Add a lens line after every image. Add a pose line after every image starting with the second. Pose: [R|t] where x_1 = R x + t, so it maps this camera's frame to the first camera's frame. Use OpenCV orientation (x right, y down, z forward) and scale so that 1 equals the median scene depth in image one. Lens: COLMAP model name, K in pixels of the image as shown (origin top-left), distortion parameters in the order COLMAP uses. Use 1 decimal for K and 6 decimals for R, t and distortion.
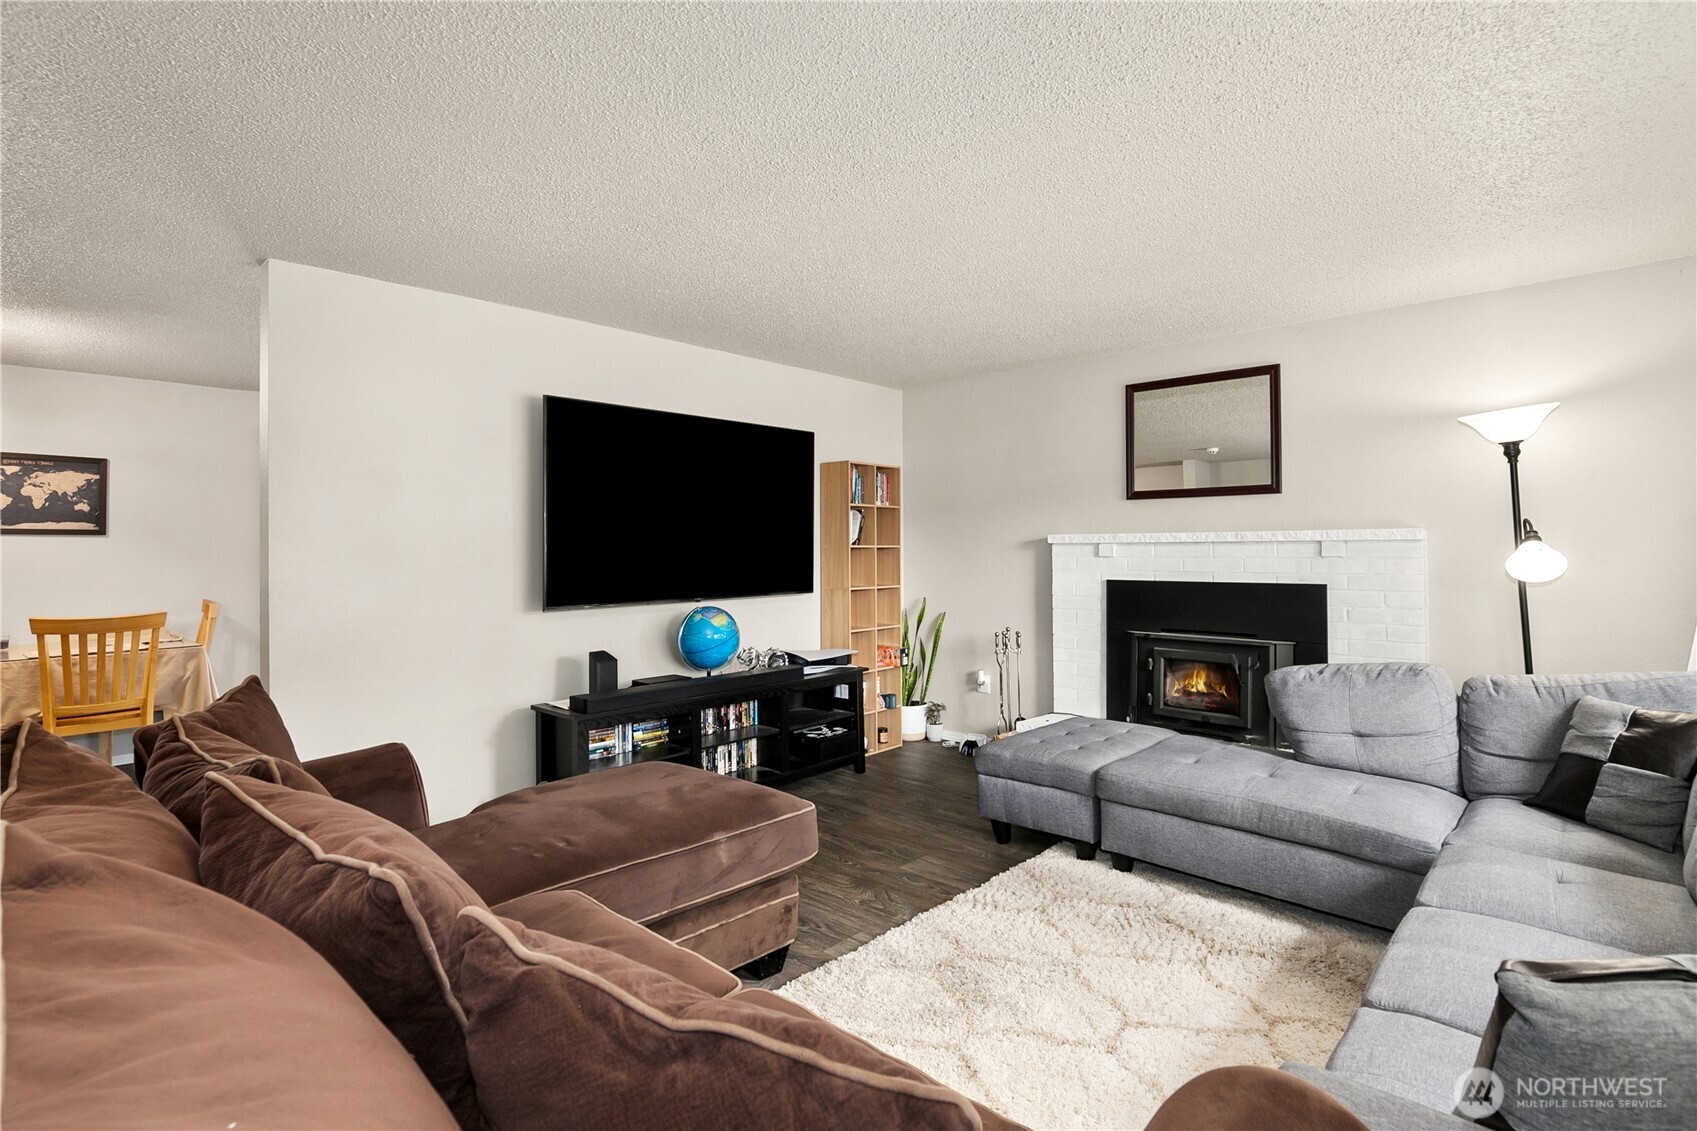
lens RADIAL K [[796.7, 0, 843.0], [0, 796.7, 527.4], [0, 0, 1]] dist [-0.007304, -0.000233]
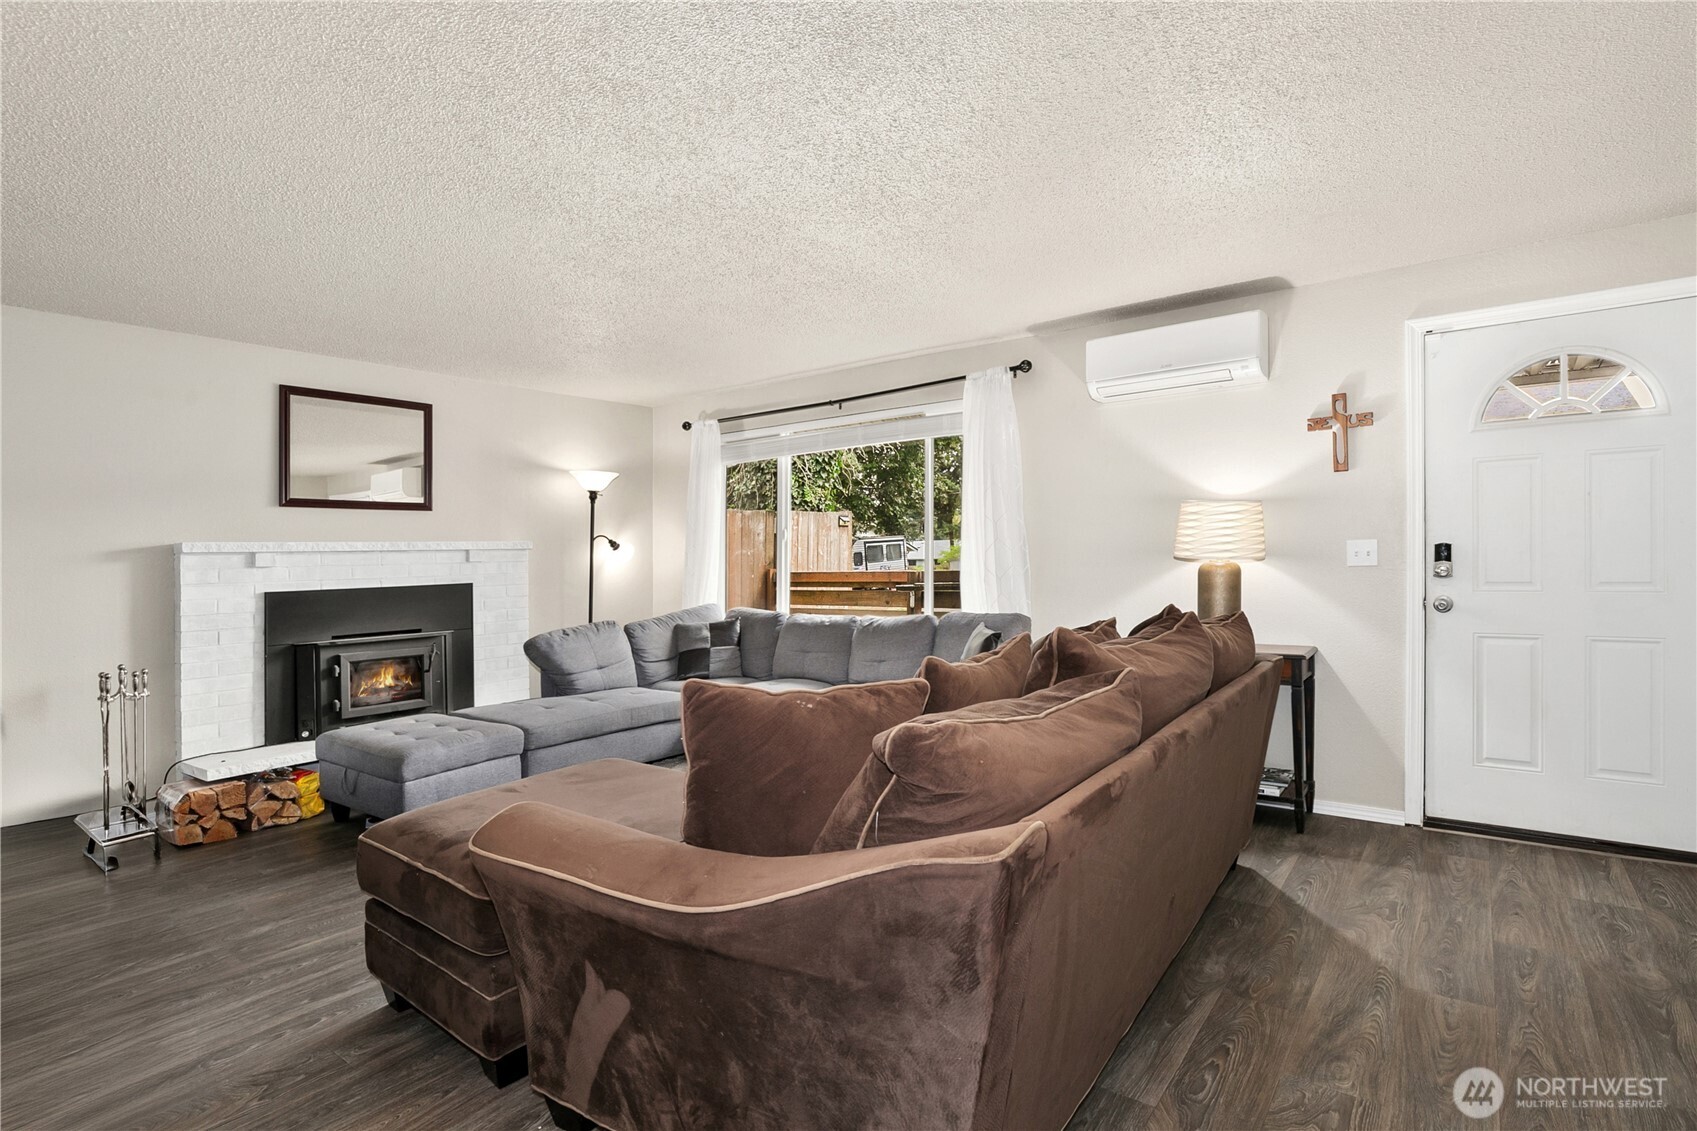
lens RADIAL K [[796.7, 0, 856.6], [0, 796.7, 563.6], [0, 0, 1]] dist [-0.007304, -0.000233]
pose [[-0.073475, 0.002153, 0.997295, -0.701224], [0.005032, 0.999986, -0.001788, 0.042577], [-0.997284, 0.004887, -0.073485, 0.436357]]
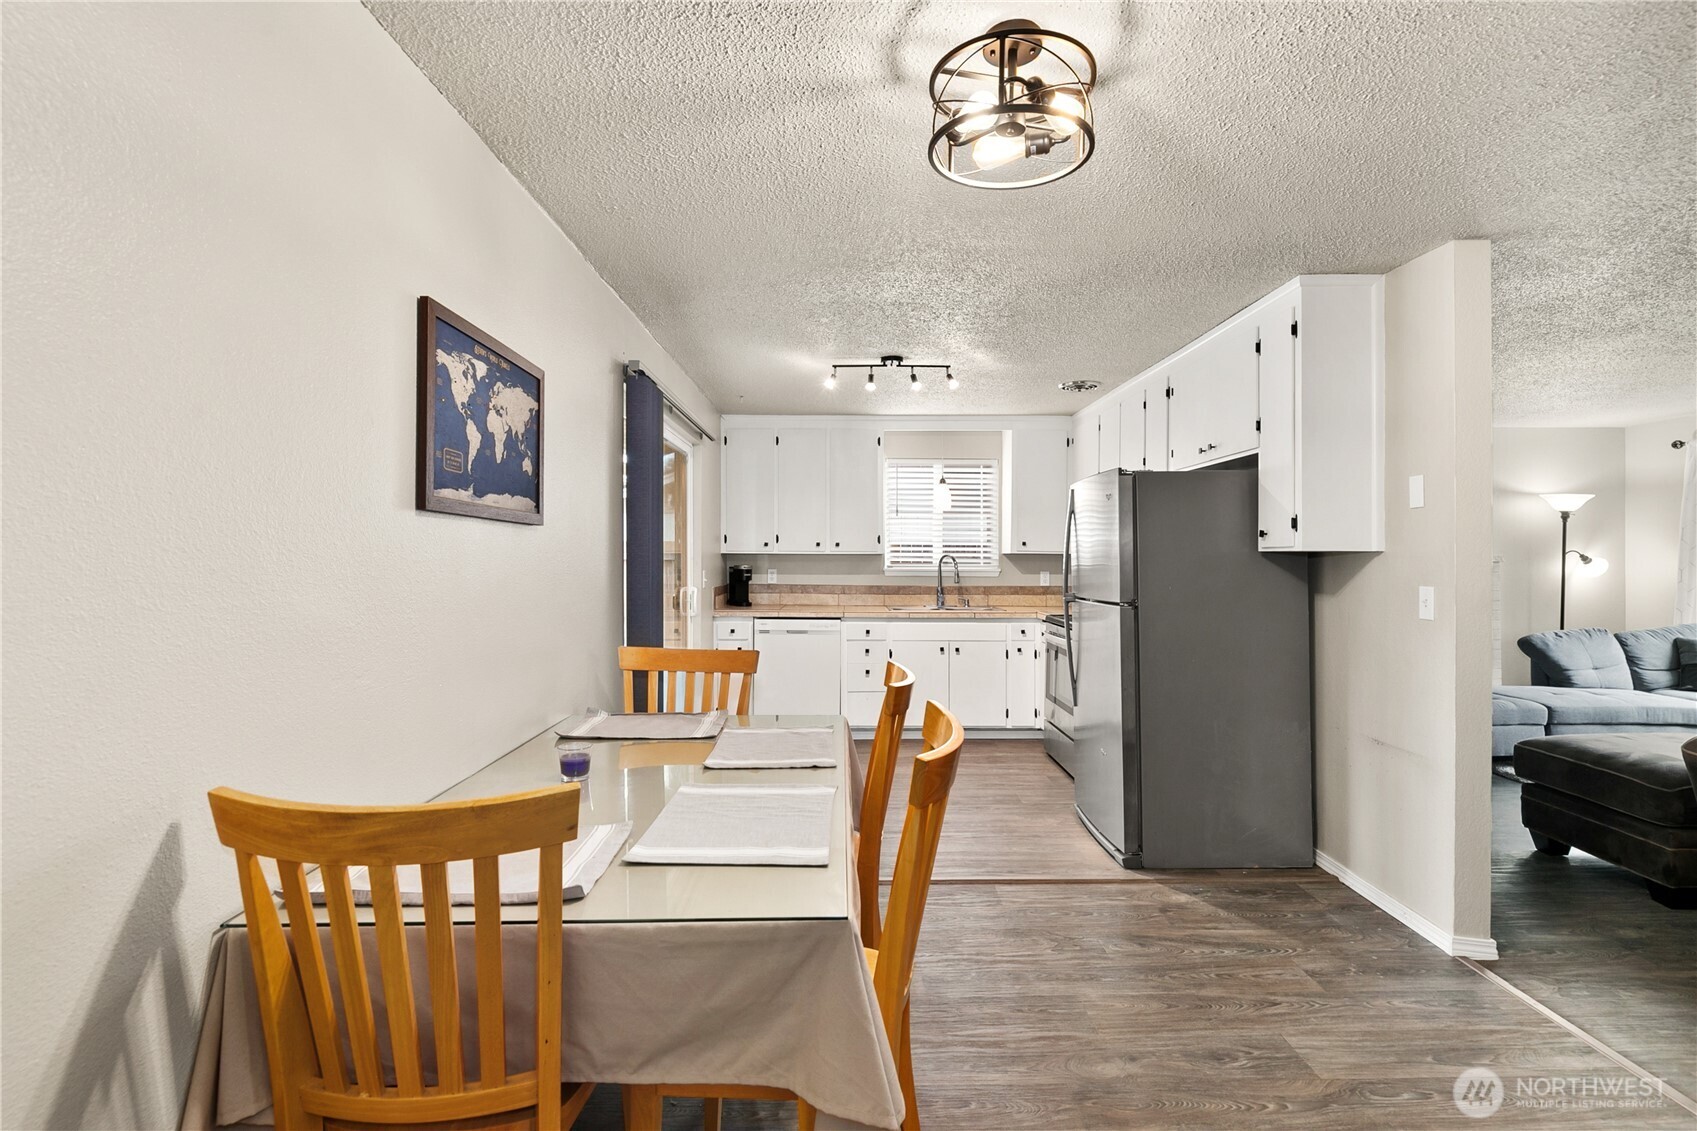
lens RADIAL K [[796.7, 0, 878.8], [0, 796.7, 530.8], [0, 0, 1]] dist [-0.007304, -0.000233]
pose [[0.727059, 0.035583, 0.685652, -1.297500], [-0.025005, 0.999366, -0.025349, 0.023532], [-0.686119, 0.001286, 0.727488, 0.579139]]
